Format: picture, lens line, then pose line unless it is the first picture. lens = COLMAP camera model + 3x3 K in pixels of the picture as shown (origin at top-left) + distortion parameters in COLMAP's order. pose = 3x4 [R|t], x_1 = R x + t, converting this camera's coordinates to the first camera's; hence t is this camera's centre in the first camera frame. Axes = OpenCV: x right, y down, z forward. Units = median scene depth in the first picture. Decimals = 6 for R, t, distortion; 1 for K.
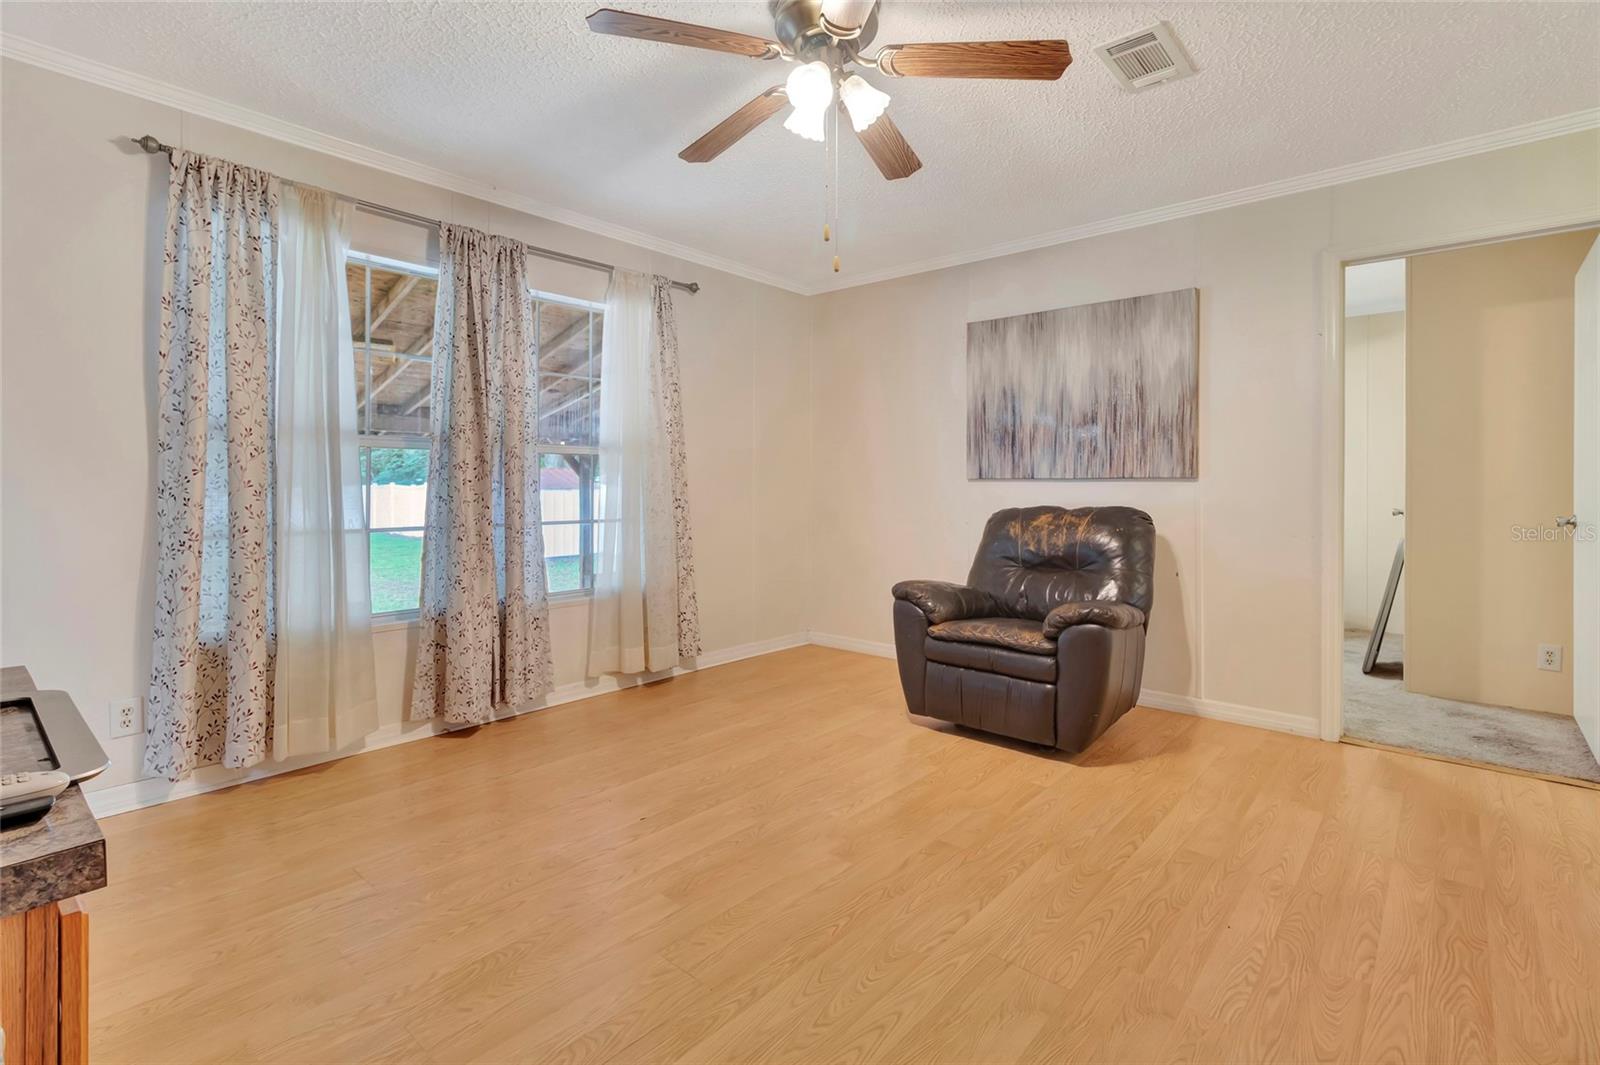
lens RADIAL K [[742.0, 0, 814.2], [0, 742.0, 488.2], [0, 0, 1]] dist [0.004757, 0.000883]
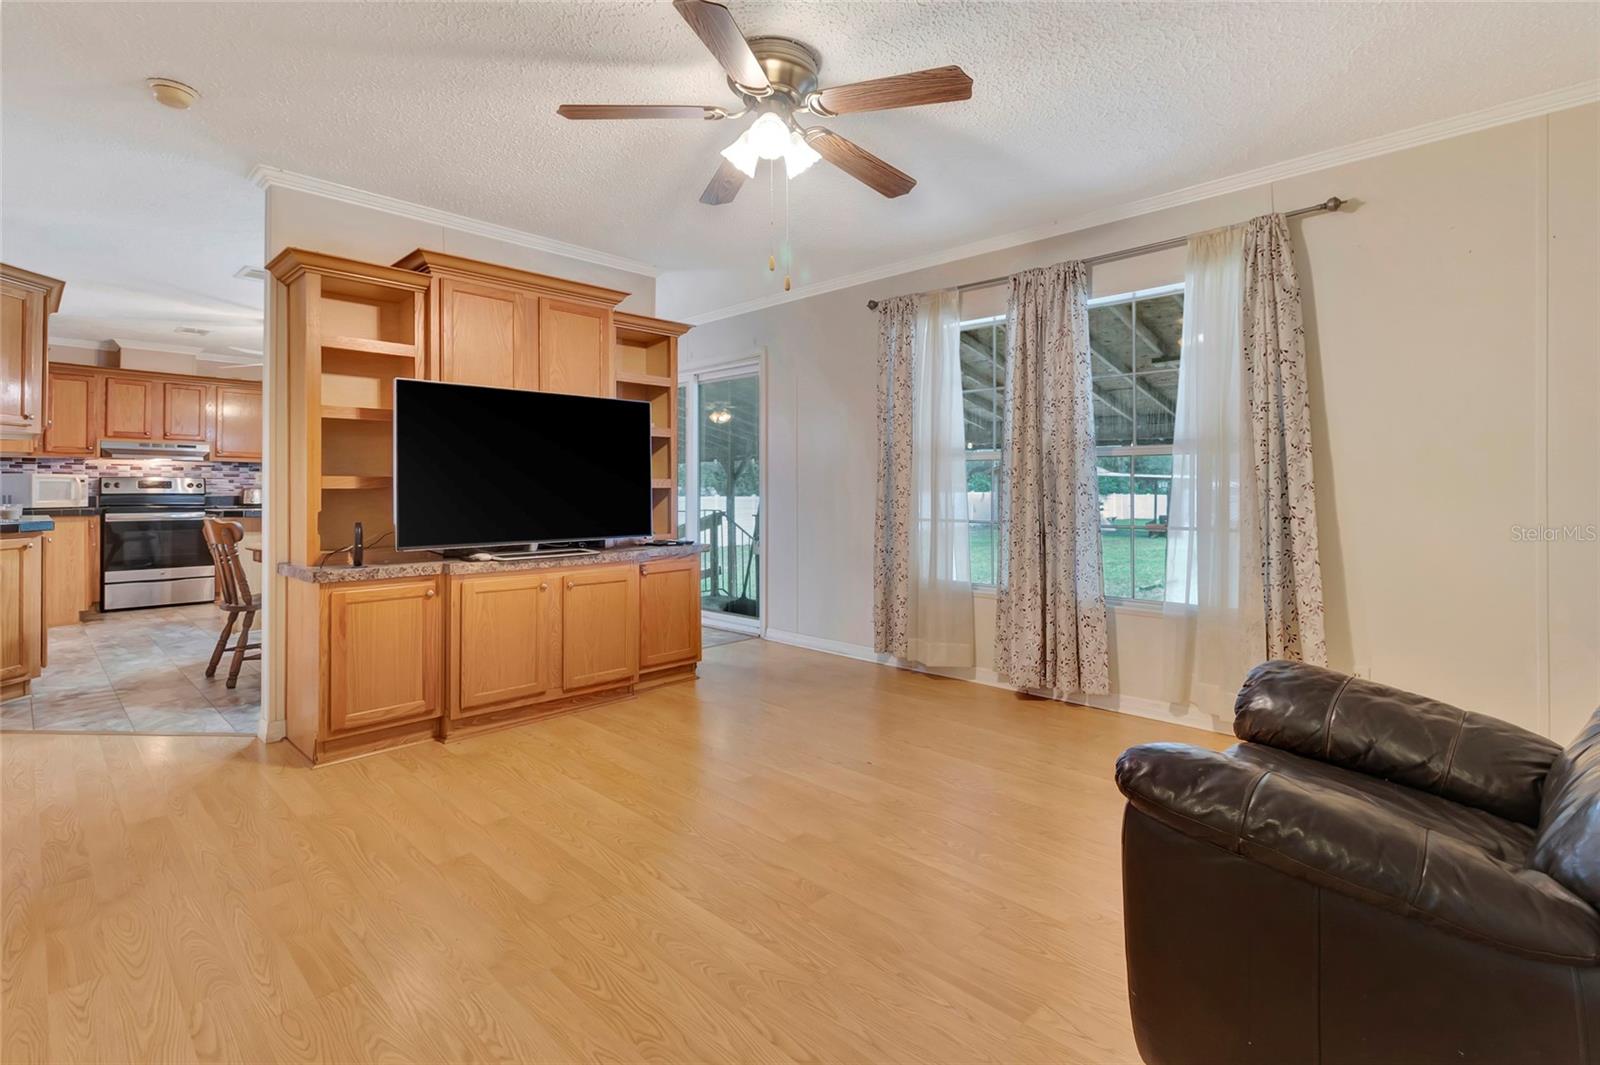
lens RADIAL K [[740.8, 0, 805.0], [0, 740.8, 483.4], [0, 0, 1]] dist [0.003428, 0.000573]
pose [[-0.049232, -0.008749, -0.998749, 0.782760], [-0.006718, 0.999942, -0.008428, 0.001253], [0.998765, 0.006294, -0.049288, 0.759873]]
